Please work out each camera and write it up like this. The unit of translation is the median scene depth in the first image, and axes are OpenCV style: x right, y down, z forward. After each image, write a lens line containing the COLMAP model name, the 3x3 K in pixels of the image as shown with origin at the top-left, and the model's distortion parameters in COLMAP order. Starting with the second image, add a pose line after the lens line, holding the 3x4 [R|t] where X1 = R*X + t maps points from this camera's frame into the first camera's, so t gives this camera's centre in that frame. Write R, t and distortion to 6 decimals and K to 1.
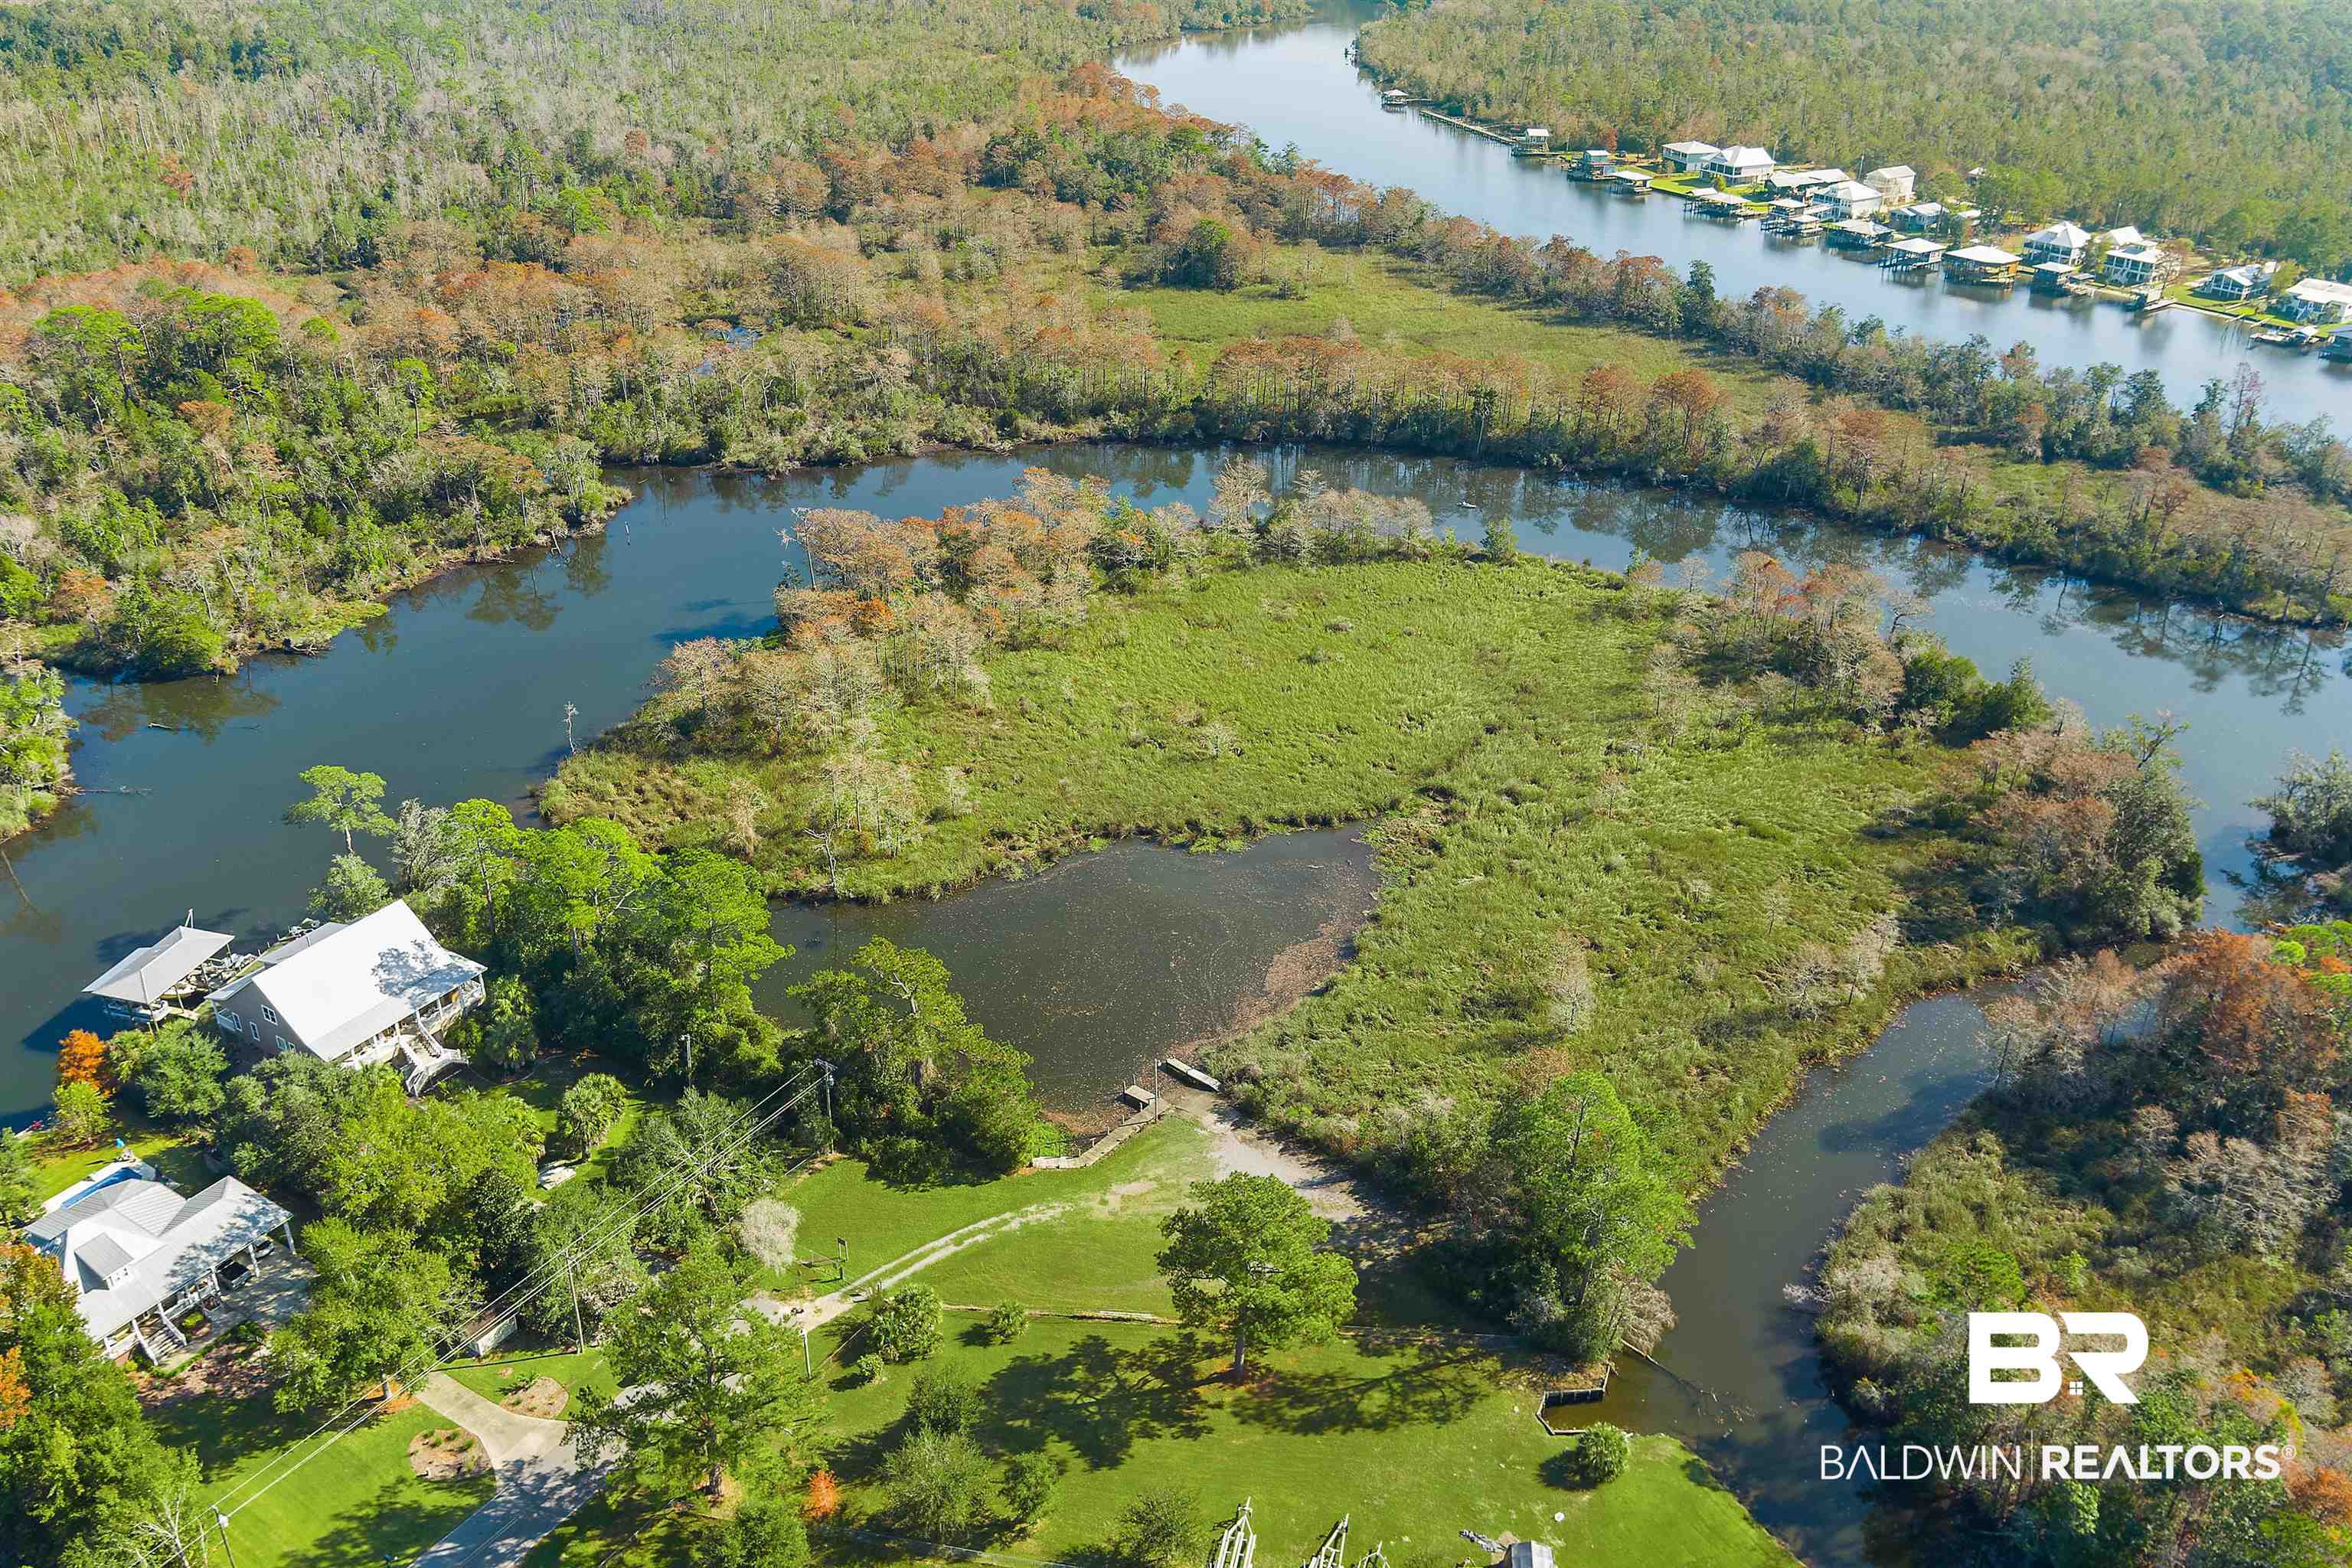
lens RADIAL K [[1910.6, 0, 1152.6], [0, 1910.6, 800.7], [0, 0, 1]] dist [-0.073520, 0.016997]
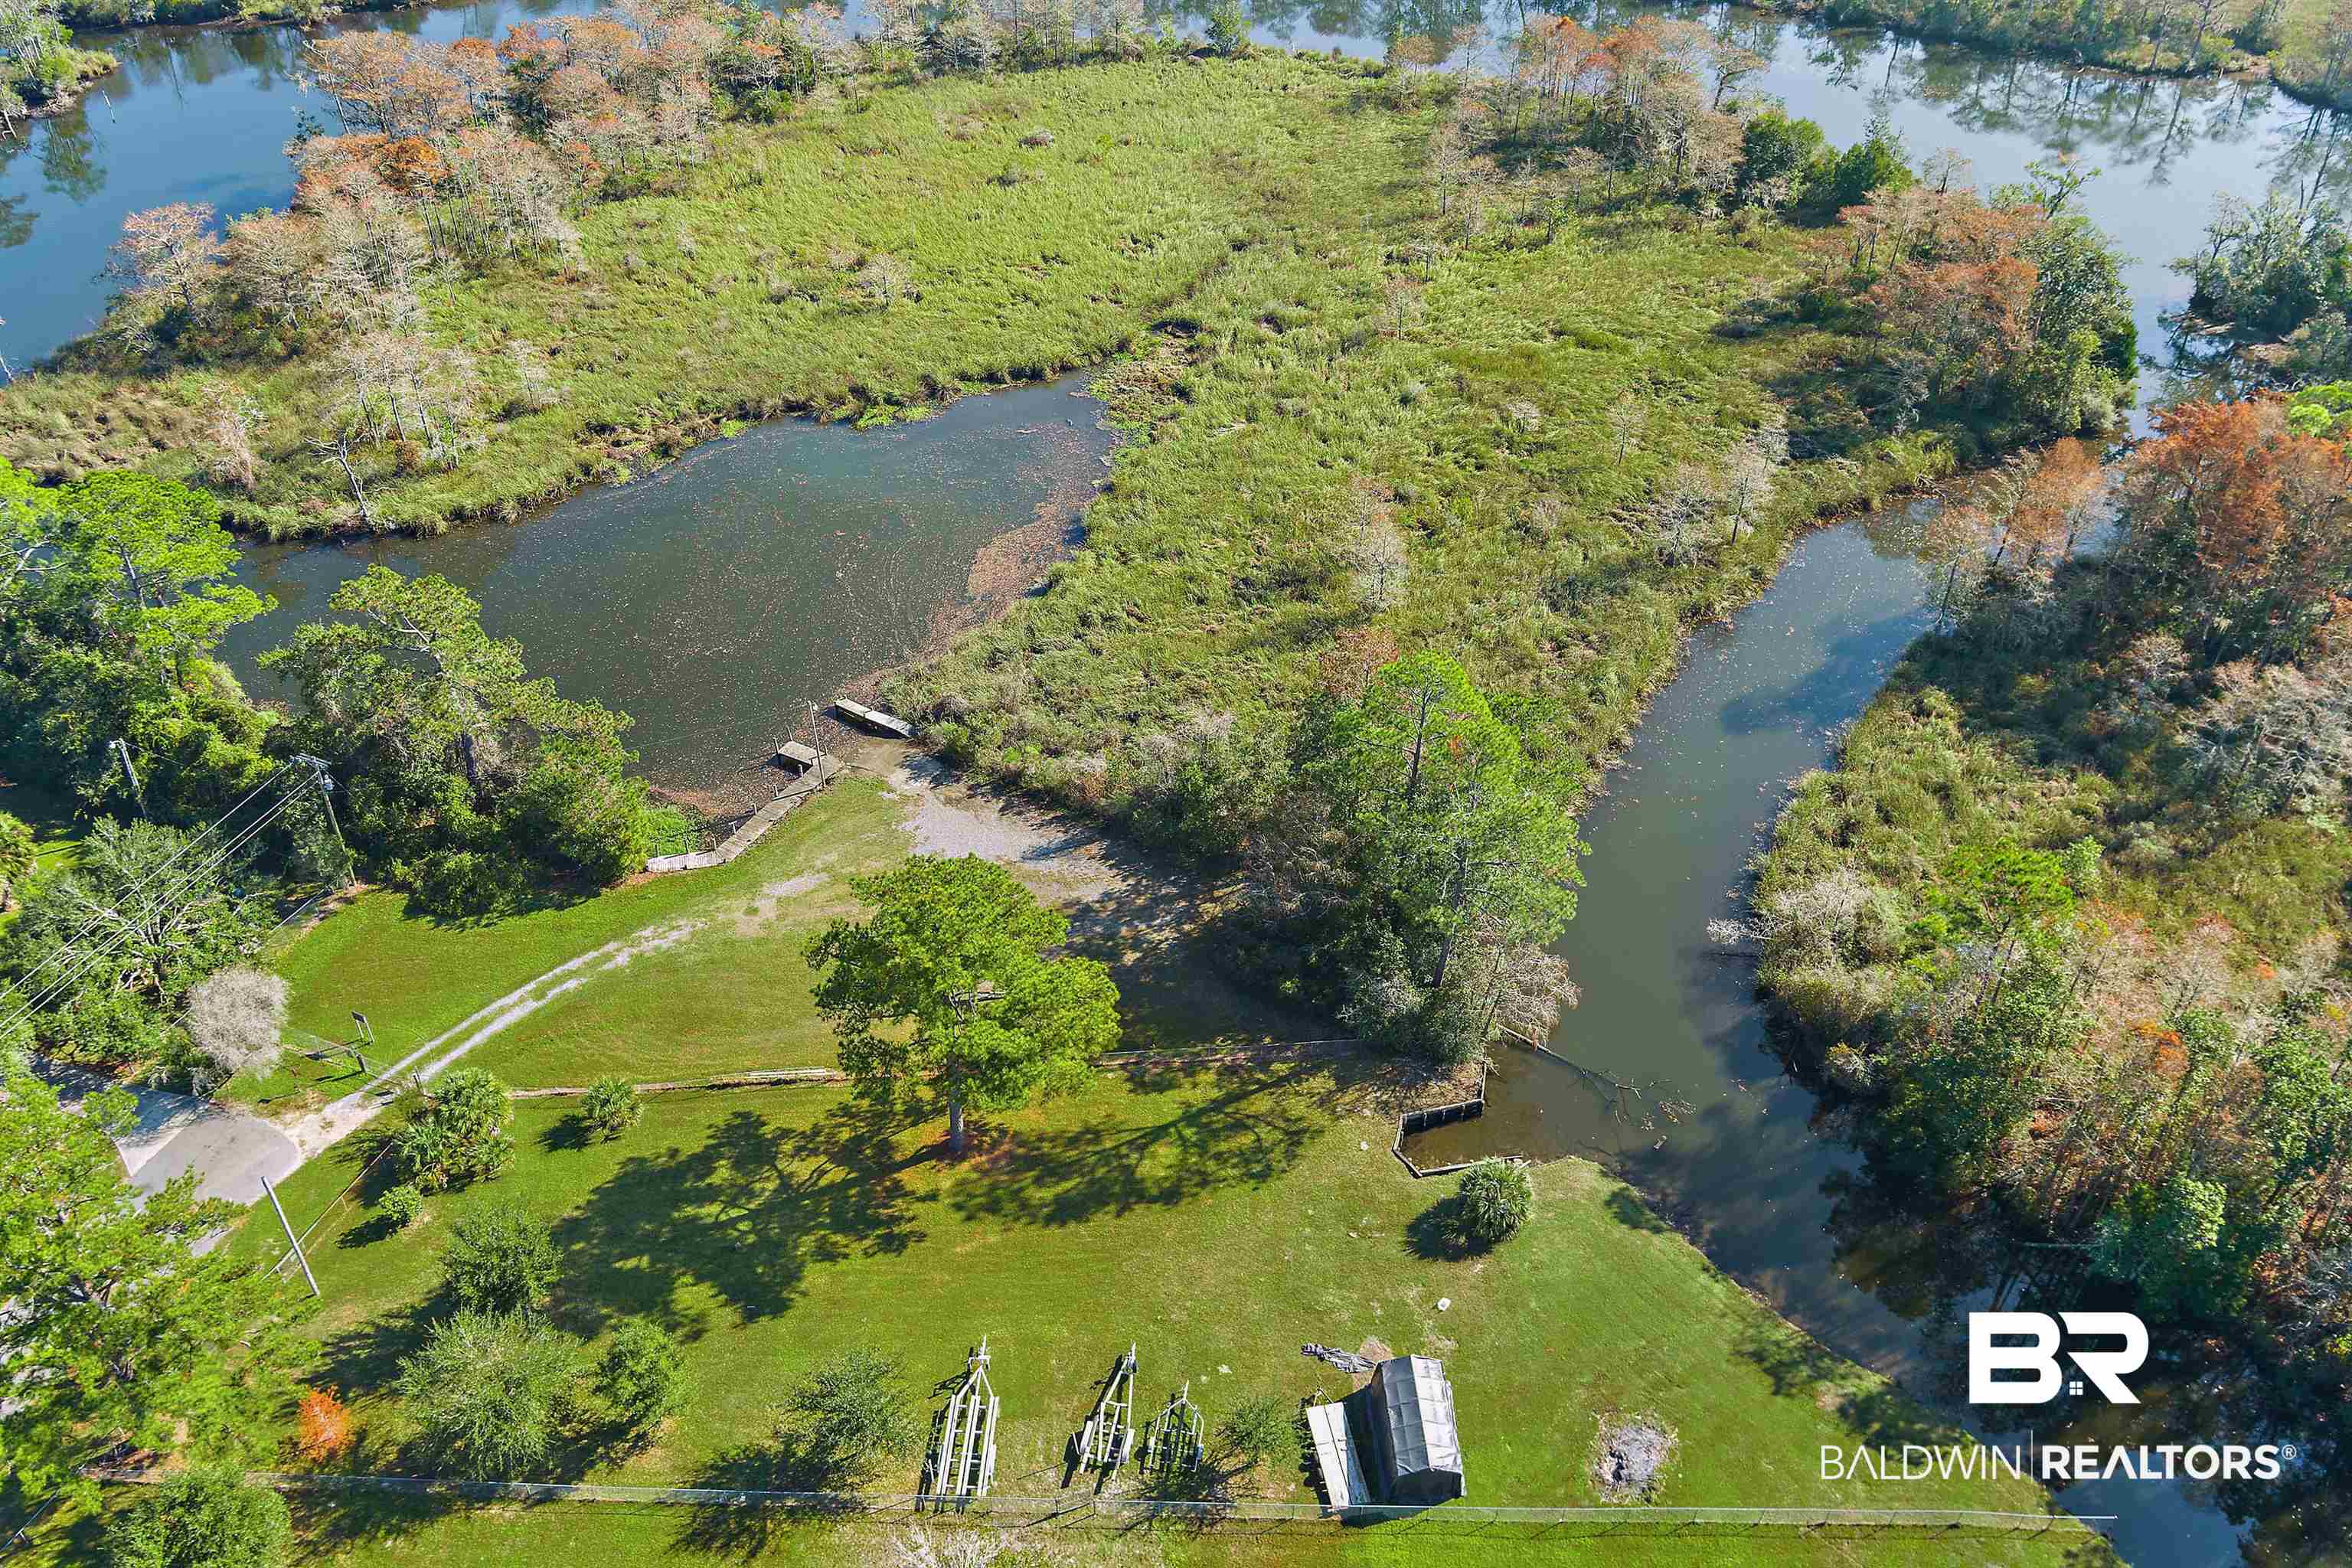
lens RADIAL K [[1910.6, 0, 1173.2], [0, 1910.6, 808.4], [0, 0, 1]] dist [-0.073520, 0.016997]
pose [[0.986205, -0.109508, 0.124127, 0.035594], [0.084178, 0.977474, 0.193543, 0.042412], [-0.142525, -0.180424, 0.973208, 0.249005]]
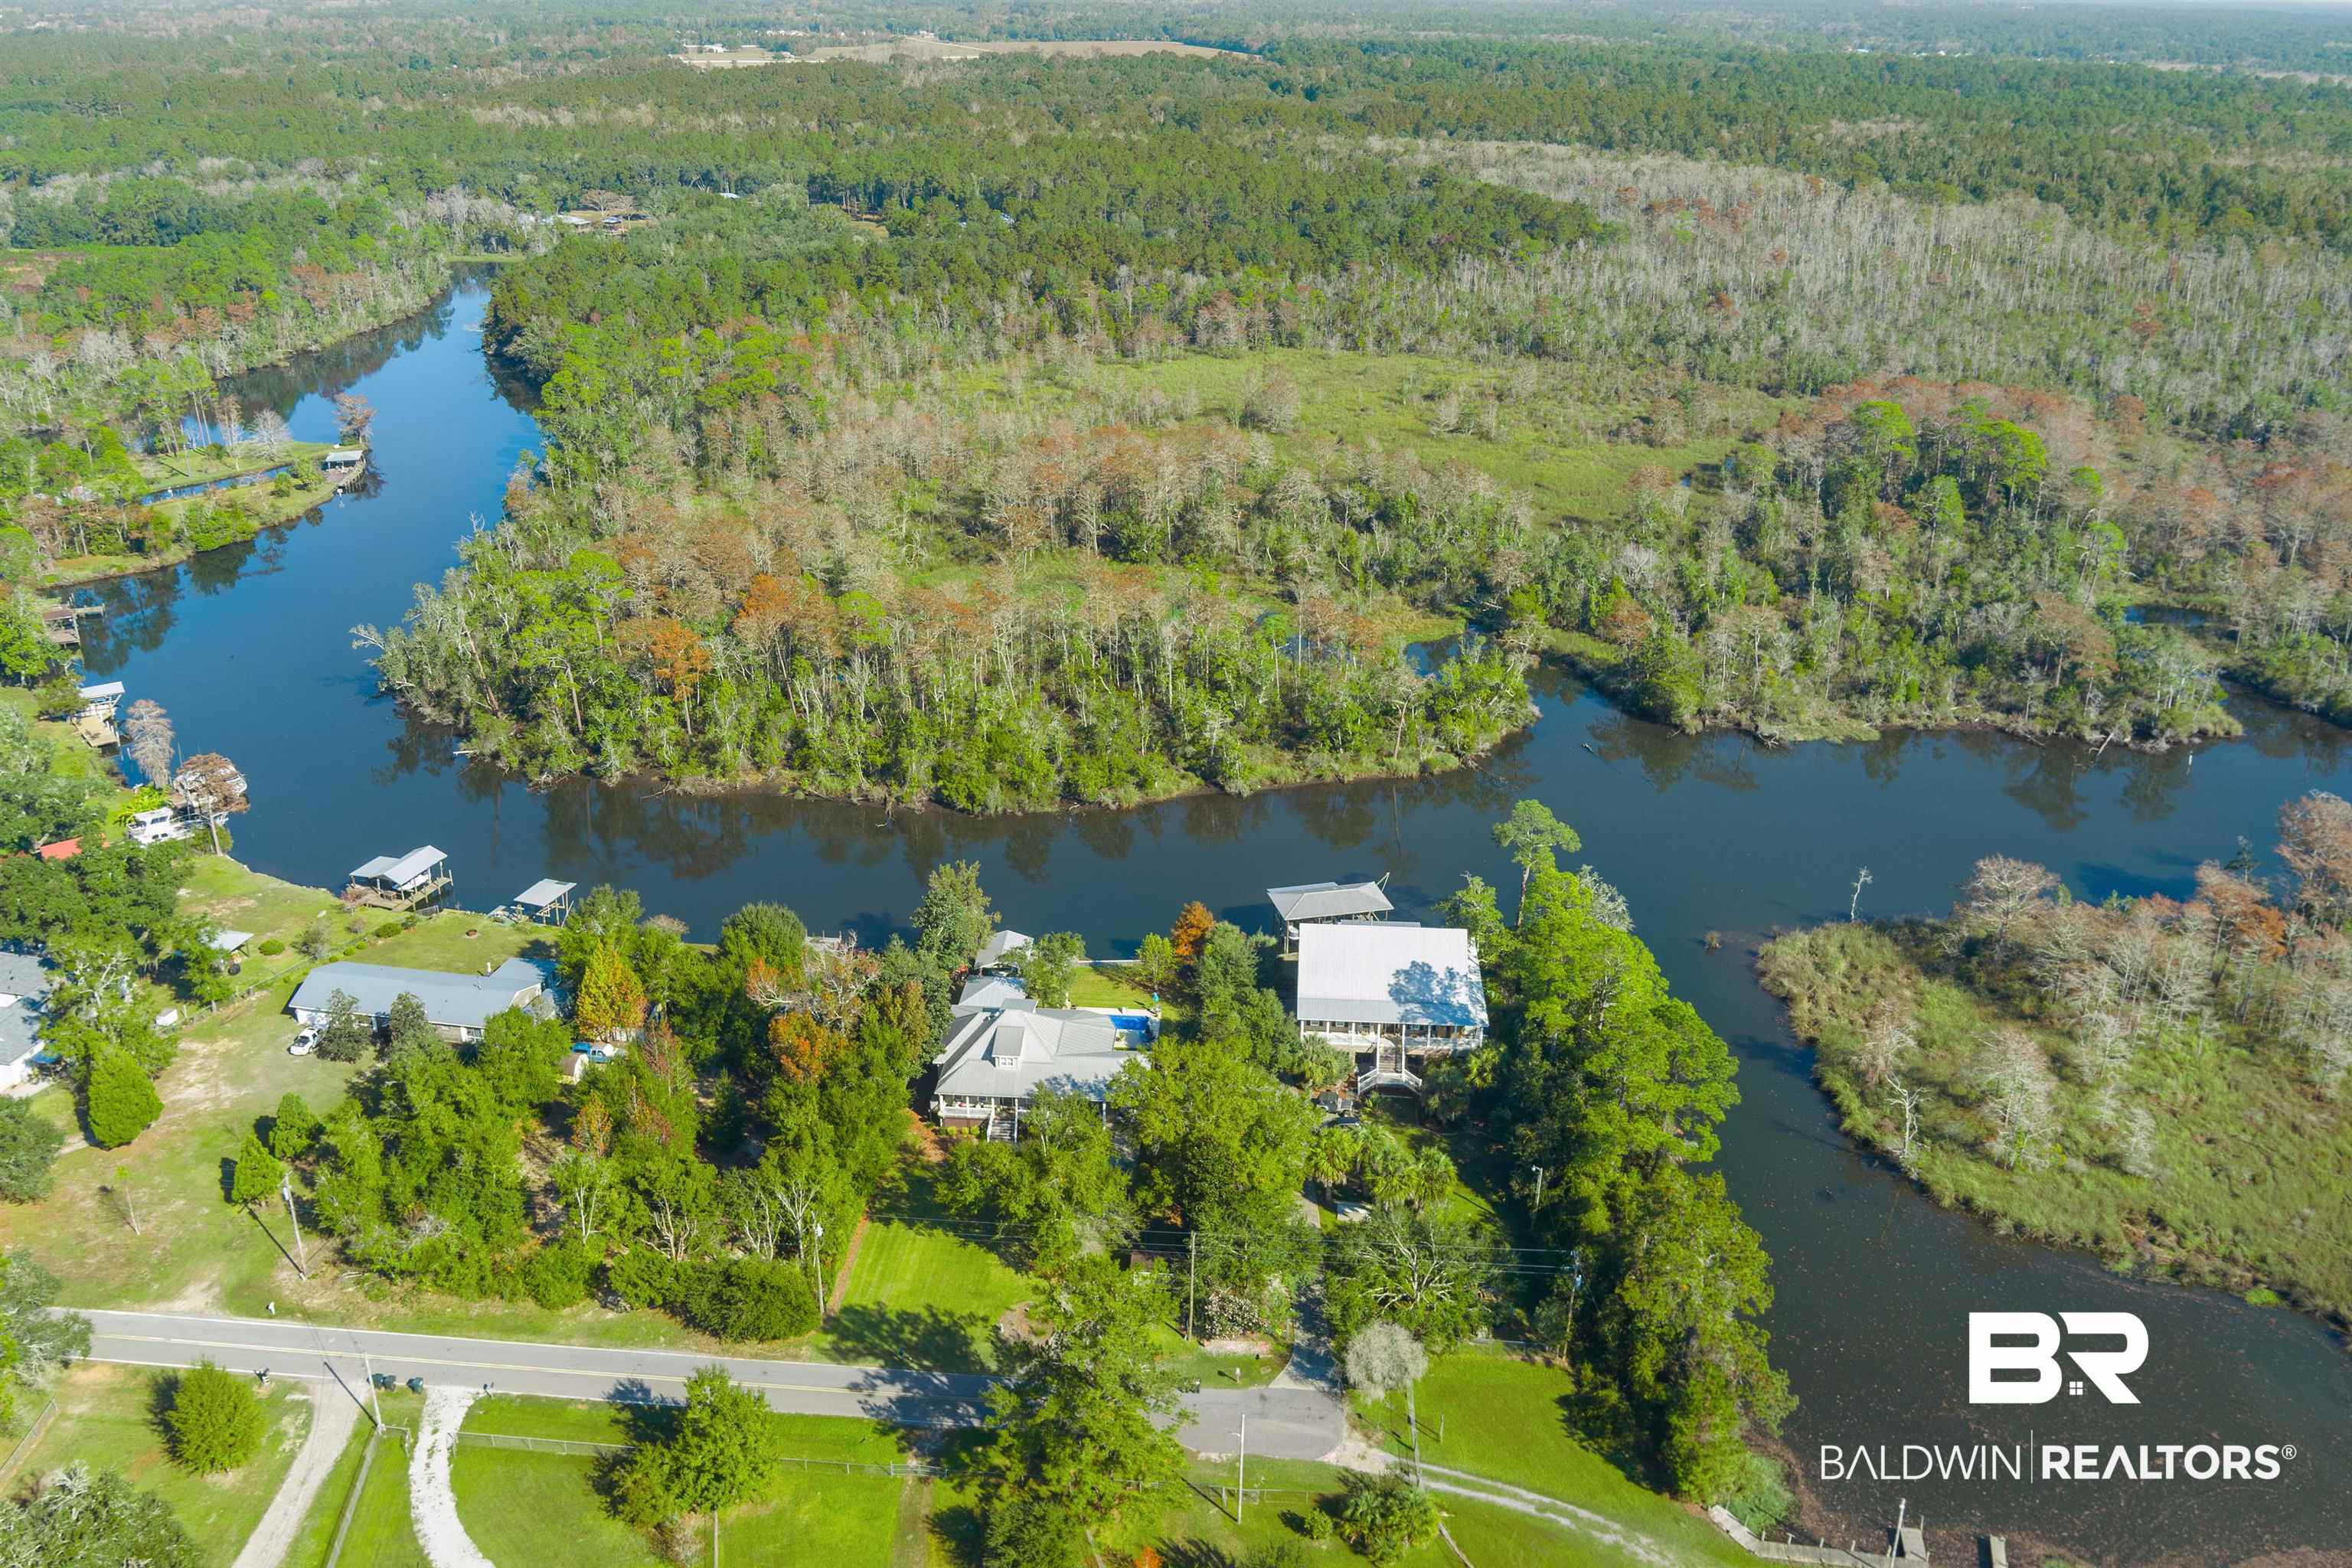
lens RADIAL K [[1910.6, 0, 1145.9], [0, 1910.6, 817.8], [0, 0, 1]] dist [-0.073520, 0.016997]
pose [[0.470730, 0.355377, -0.807540, 0.305947], [-0.414605, 0.897034, 0.153080, -0.081034], [0.778792, 0.262751, 0.569601, 0.230852]]
